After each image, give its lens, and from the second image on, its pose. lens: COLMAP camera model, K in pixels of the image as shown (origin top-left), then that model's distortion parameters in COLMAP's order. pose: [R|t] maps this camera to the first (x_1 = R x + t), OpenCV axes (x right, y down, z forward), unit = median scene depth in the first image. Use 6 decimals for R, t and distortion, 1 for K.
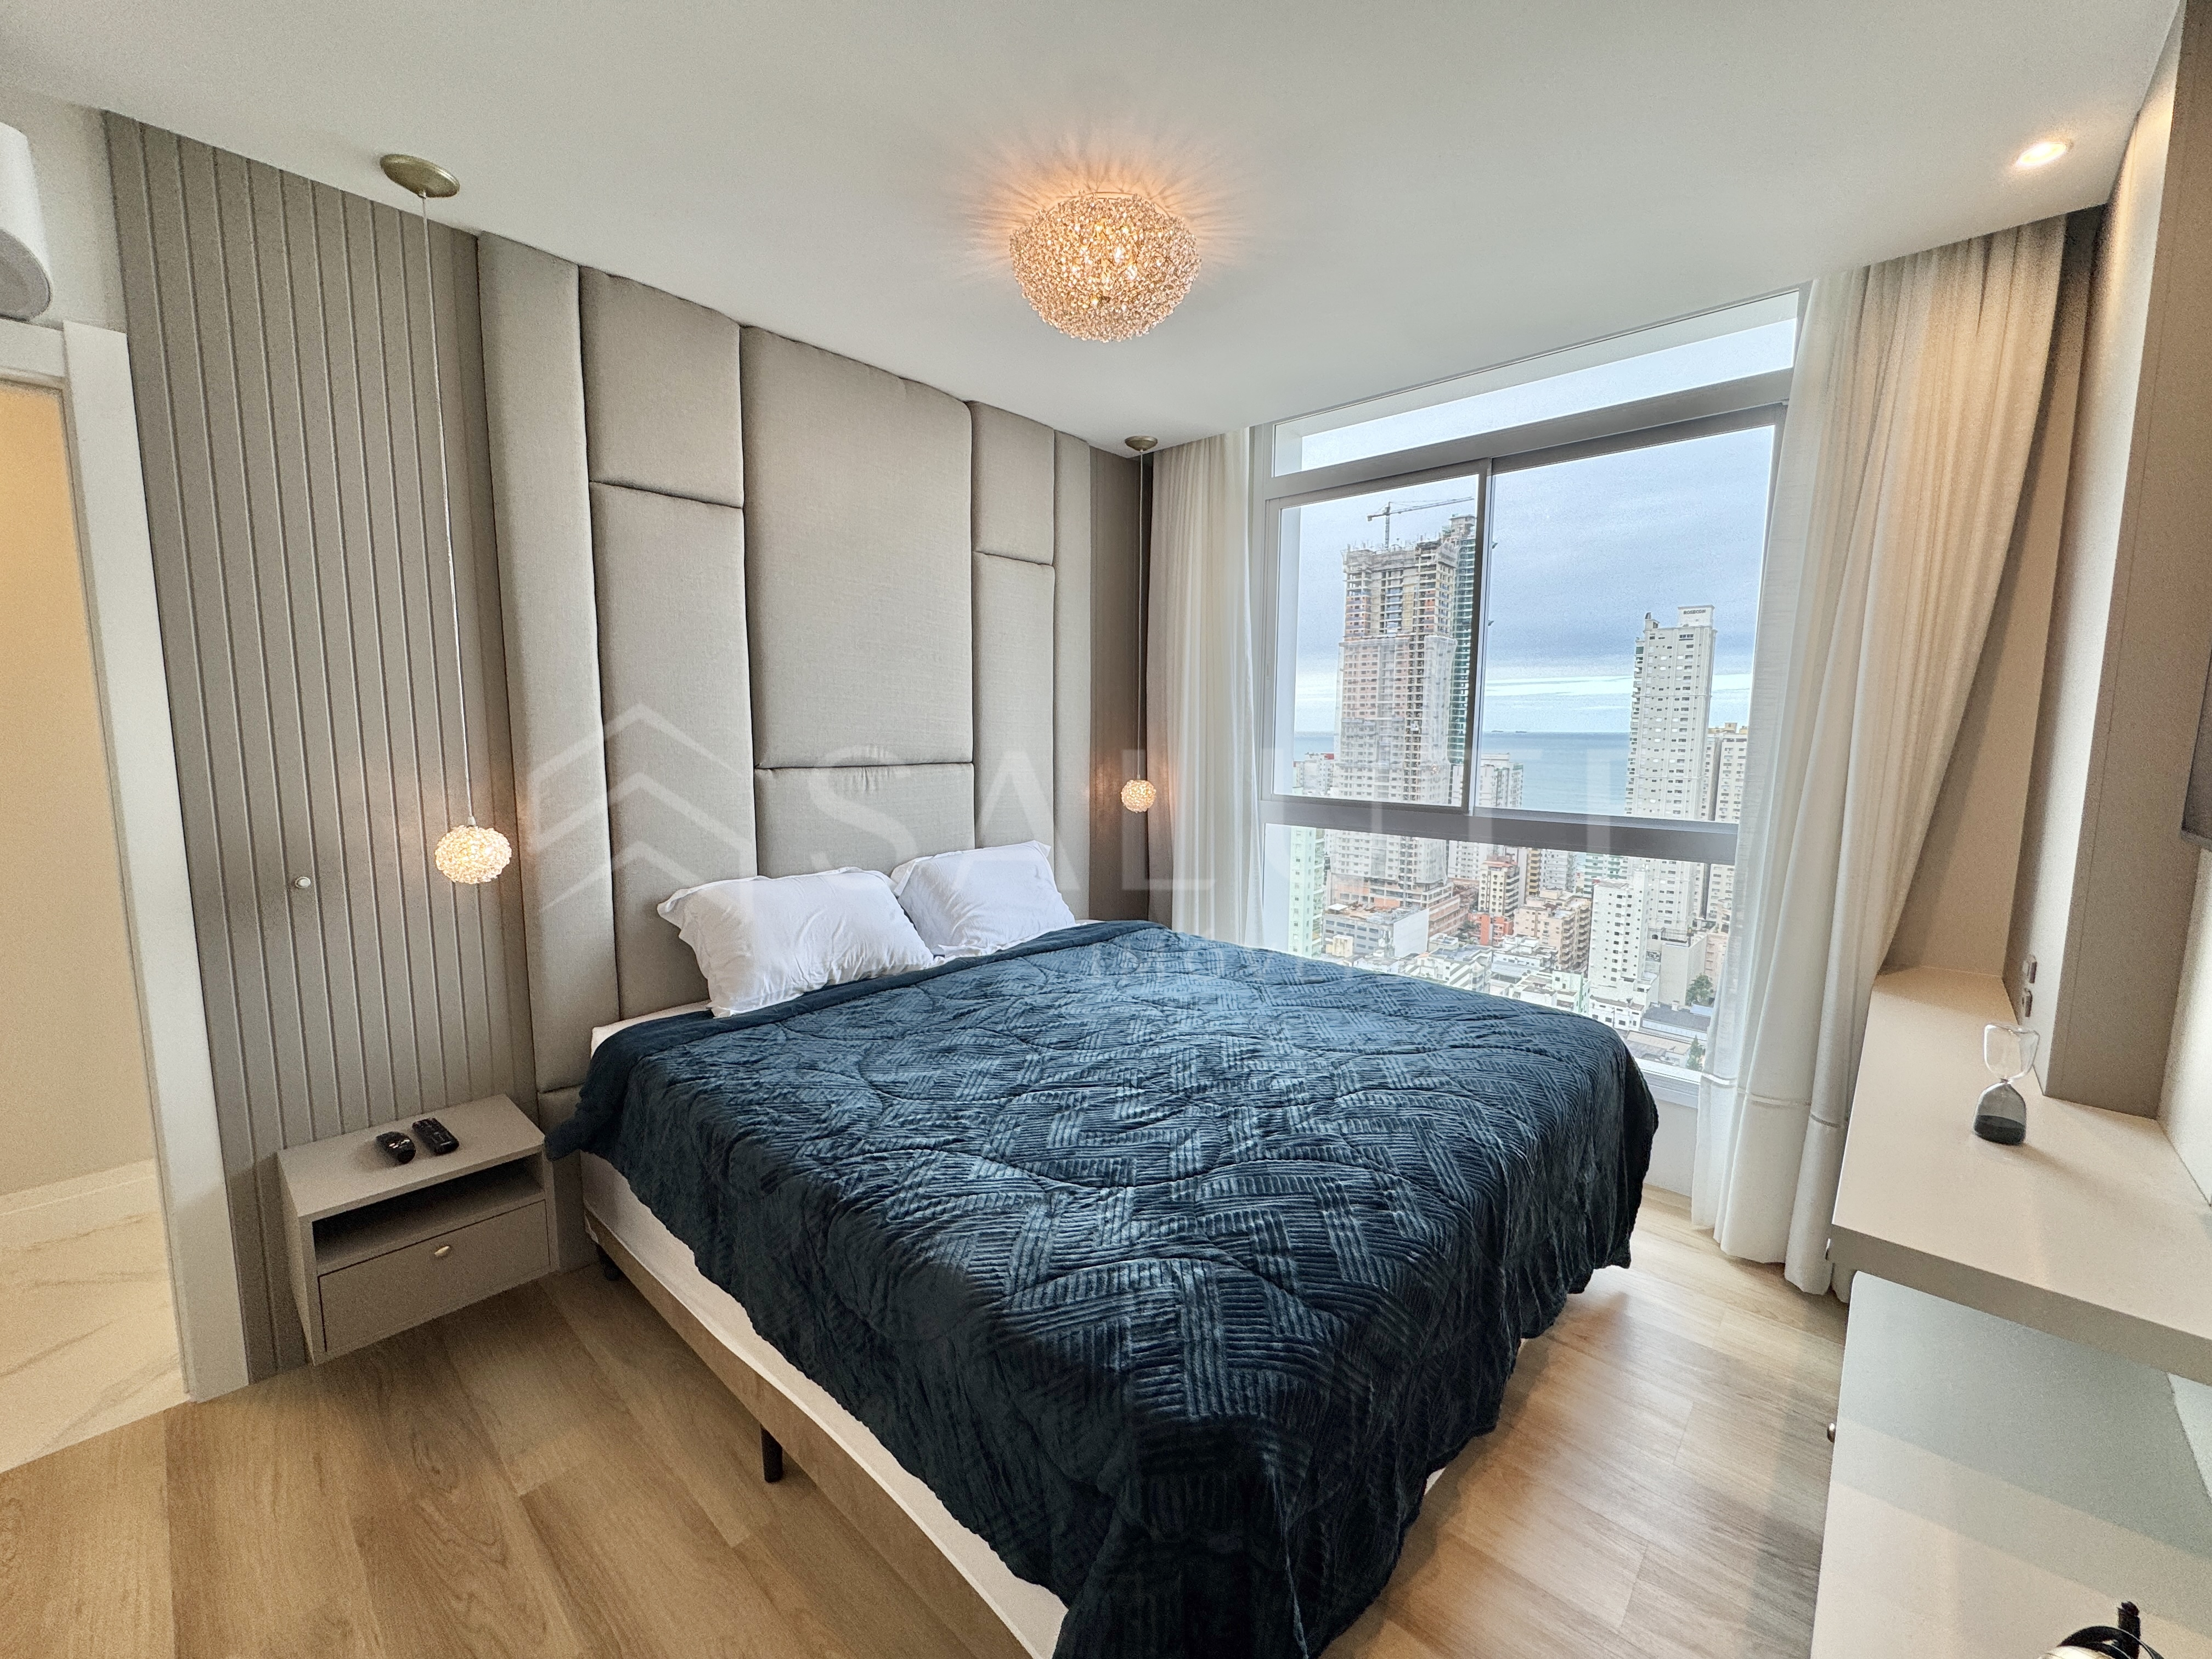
lens RADIAL K [[877.1, 0, 1106.0], [0, 877.1, 829.5], [0, 0, 1]] dist [-0.001221, -0.000199]
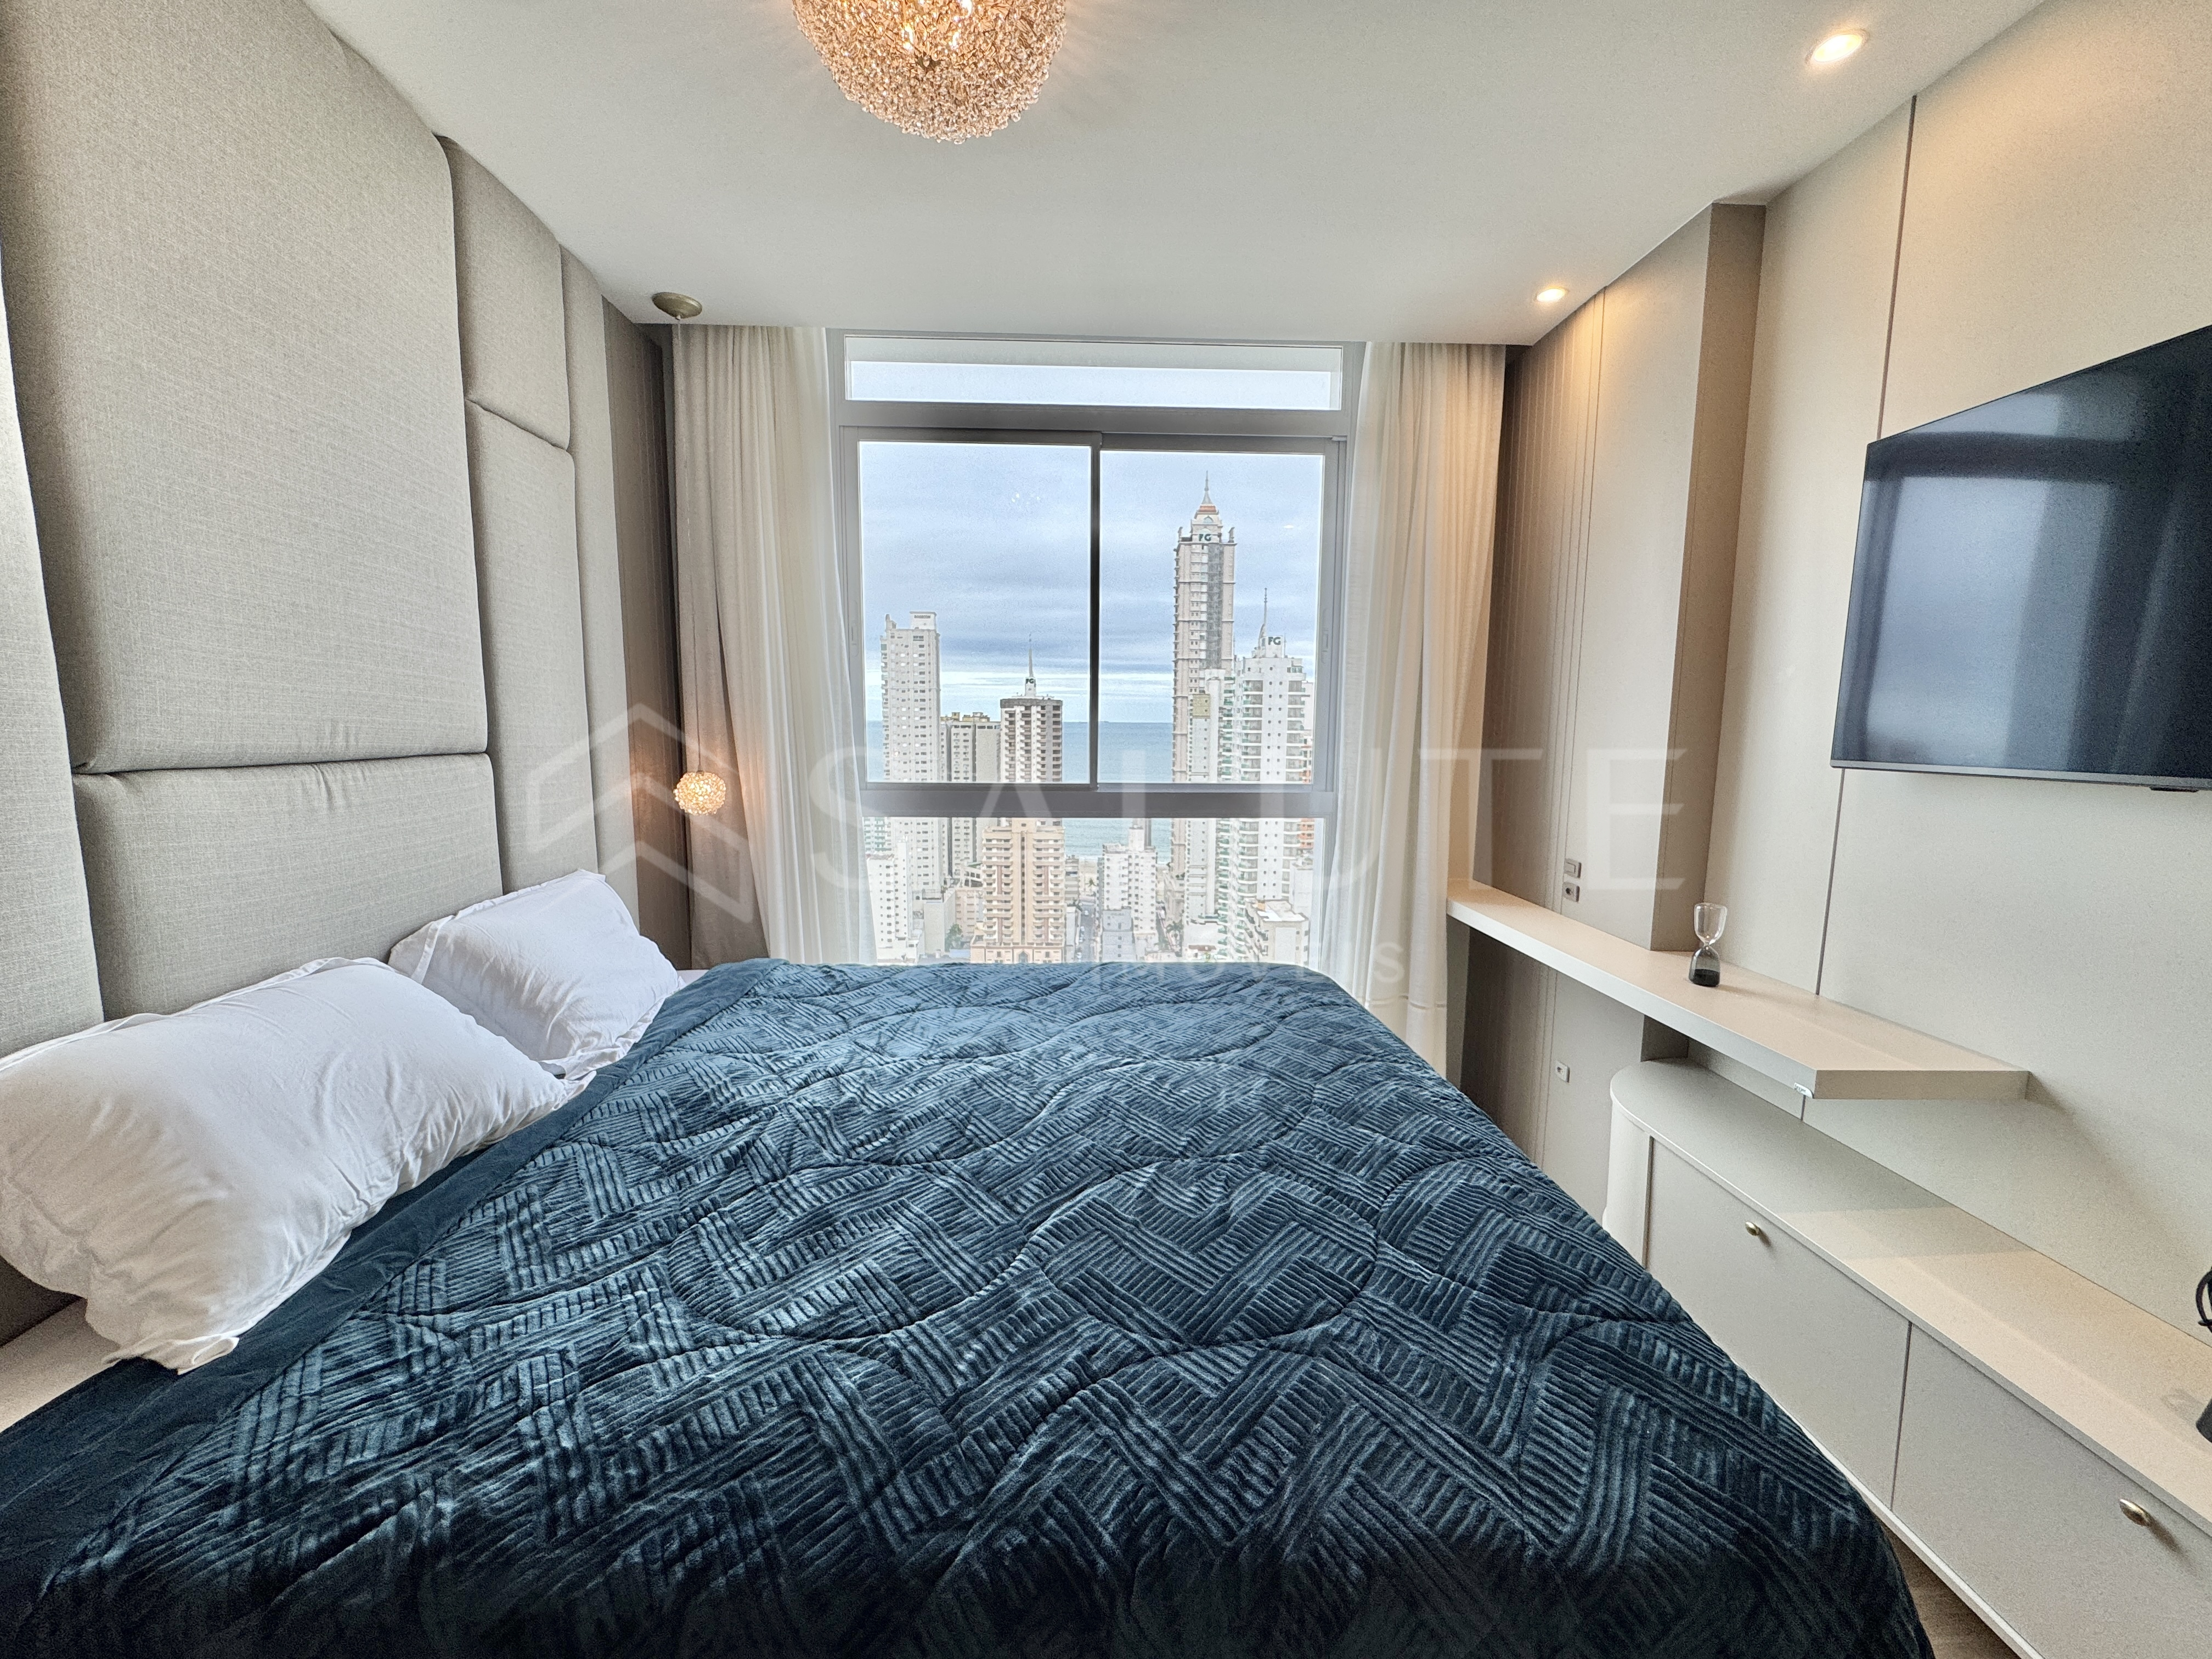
lens RADIAL K [[882.7, 0, 1102.2], [0, 882.7, 824.7], [0, 0, 1]] dist [-0.002136, -0.000108]
pose [[0.715157, -0.084864, 0.693793, -0.358723], [0.079872, 0.996022, 0.039500, -0.021755], [-0.694385, 0.027166, 0.719090, 0.349345]]
